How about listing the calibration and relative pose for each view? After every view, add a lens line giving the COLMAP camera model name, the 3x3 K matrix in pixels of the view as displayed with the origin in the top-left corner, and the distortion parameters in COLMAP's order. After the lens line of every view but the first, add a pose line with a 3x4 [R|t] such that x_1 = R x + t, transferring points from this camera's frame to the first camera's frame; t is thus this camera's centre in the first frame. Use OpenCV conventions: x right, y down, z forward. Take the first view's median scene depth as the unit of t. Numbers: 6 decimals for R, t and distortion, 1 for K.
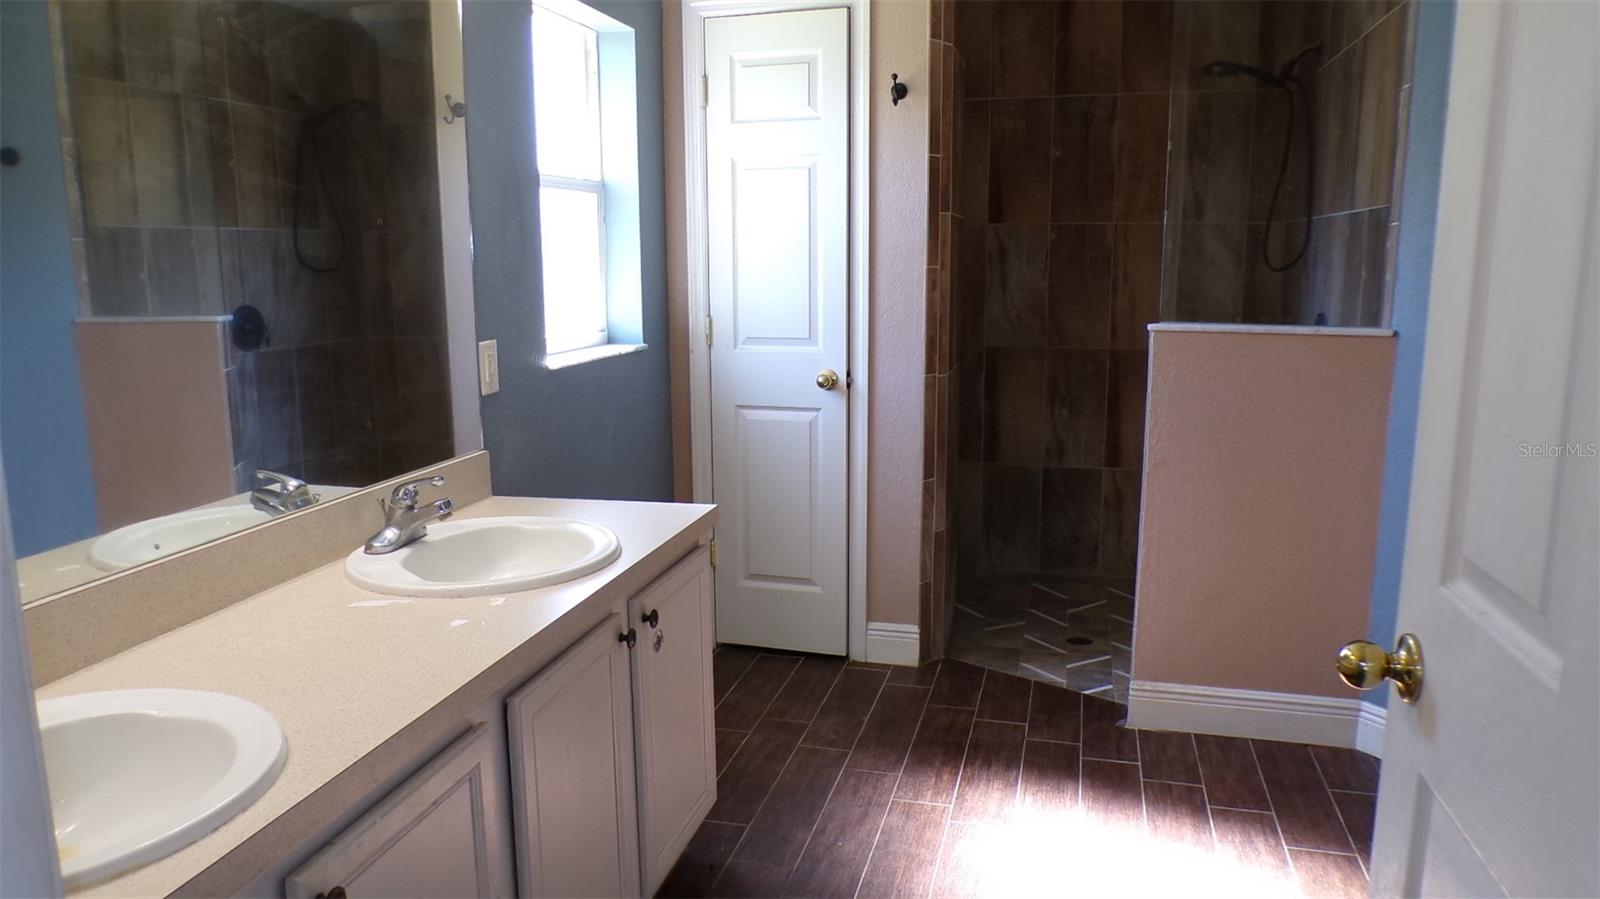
lens RADIAL K [[1126.8, 0, 804.3], [0, 1126.8, 446.4], [0, 0, 1]] dist [-0.022388, 0.009181]
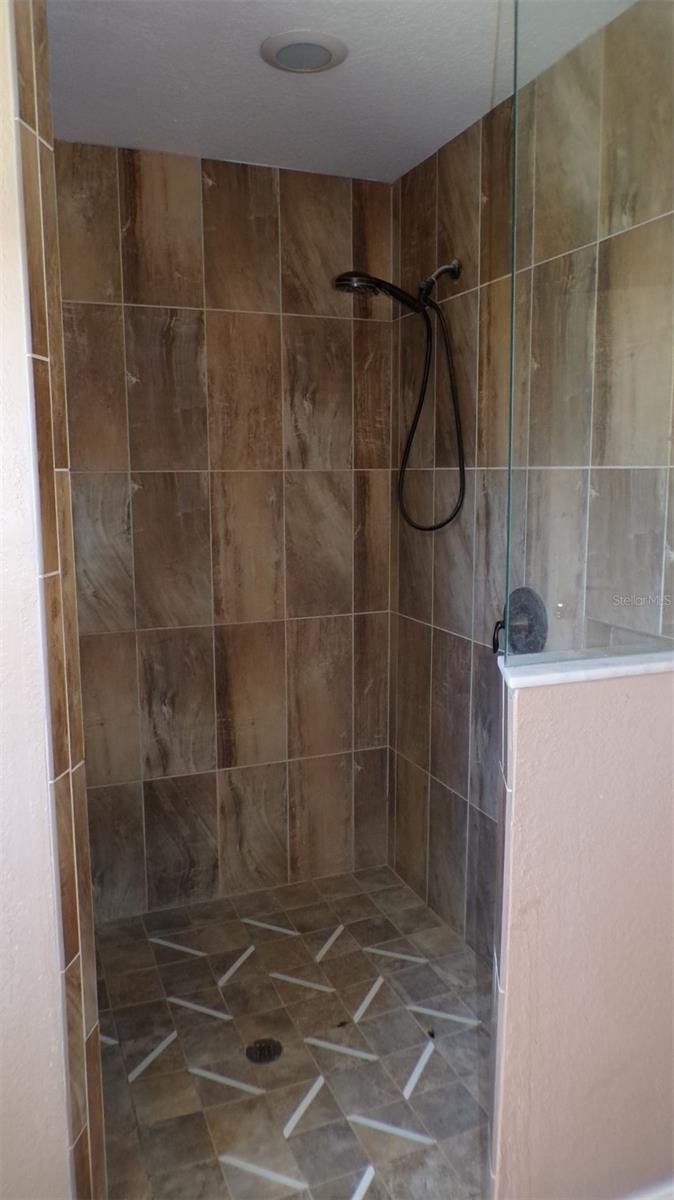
lens RADIAL K [[845.1, 0, 333.9], [0, 845.1, 595.8], [0, 0, 1]] dist [-0.022388, 0.009181]
pose [[0.818786, -0.086613, 0.567527, 0.000086], [0.100765, 0.994889, 0.006459, -0.106193], [-0.565186, 0.051898, 0.823329, 0.464907]]
